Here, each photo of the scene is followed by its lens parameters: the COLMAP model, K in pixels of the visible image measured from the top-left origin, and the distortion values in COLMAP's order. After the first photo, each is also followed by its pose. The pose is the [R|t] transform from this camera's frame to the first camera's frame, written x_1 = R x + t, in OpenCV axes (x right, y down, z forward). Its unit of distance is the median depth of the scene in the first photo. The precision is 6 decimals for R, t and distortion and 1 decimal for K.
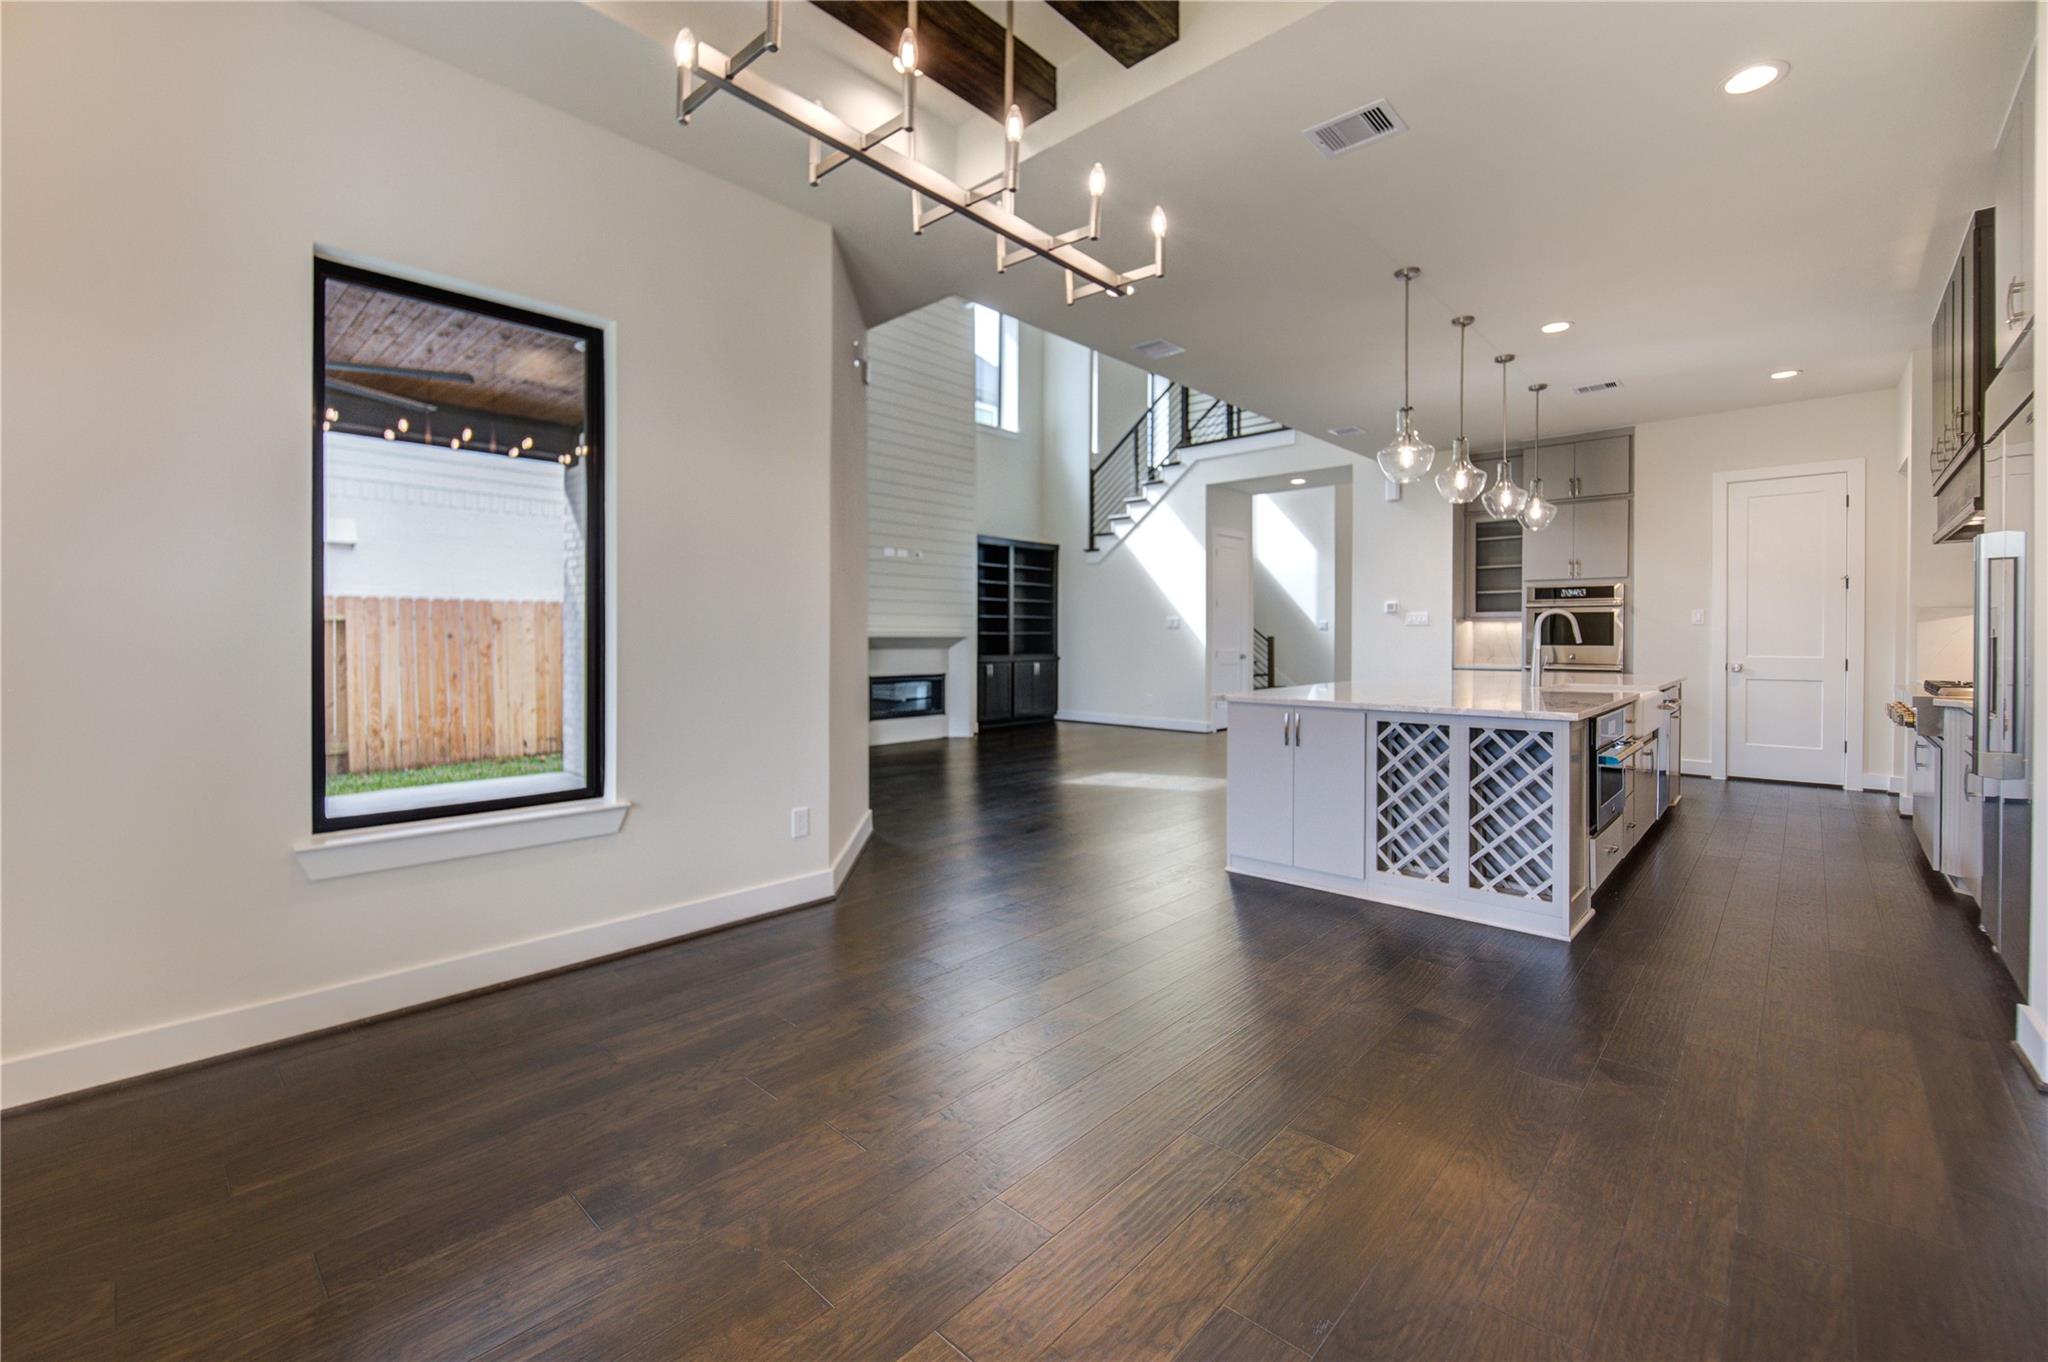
lens RADIAL K [[862.4, 0, 1015.3], [0, 862.4, 650.5], [0, 0, 1]] dist [-0.000728, -0.004259]
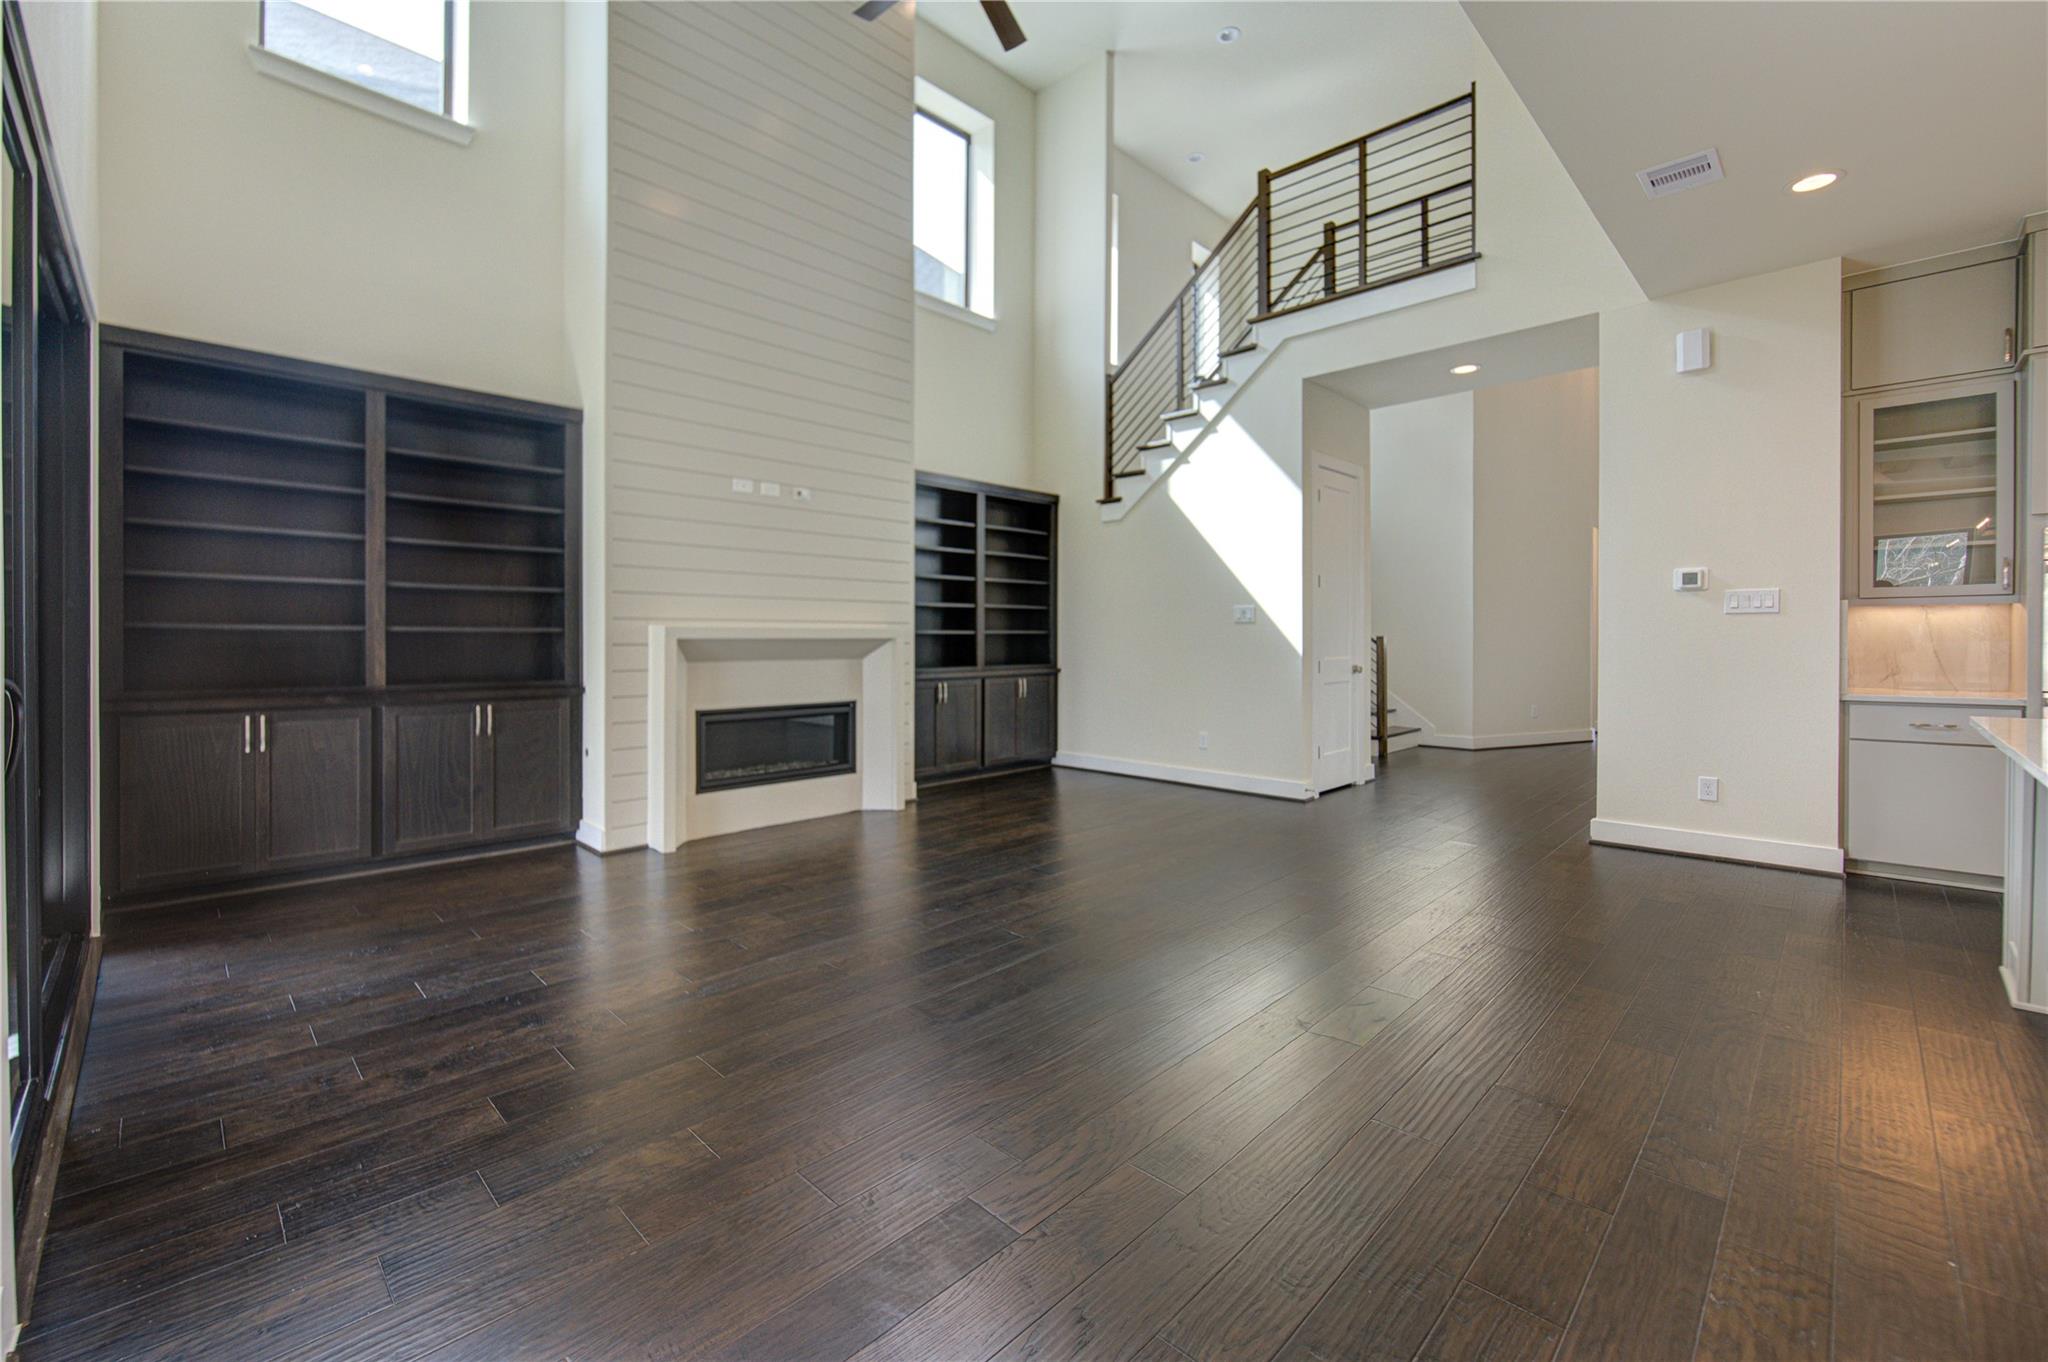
lens RADIAL K [[862.4, 0, 1015.3], [0, 862.4, 650.5], [0, 0, 1]] dist [-0.000728, -0.004259]
pose [[0.999661, -0.000833, -0.026036, 0.041389], [0.000848, 0.999999, 0.000574, -0.007637], [0.026036, -0.000596, 0.999661, 0.419727]]
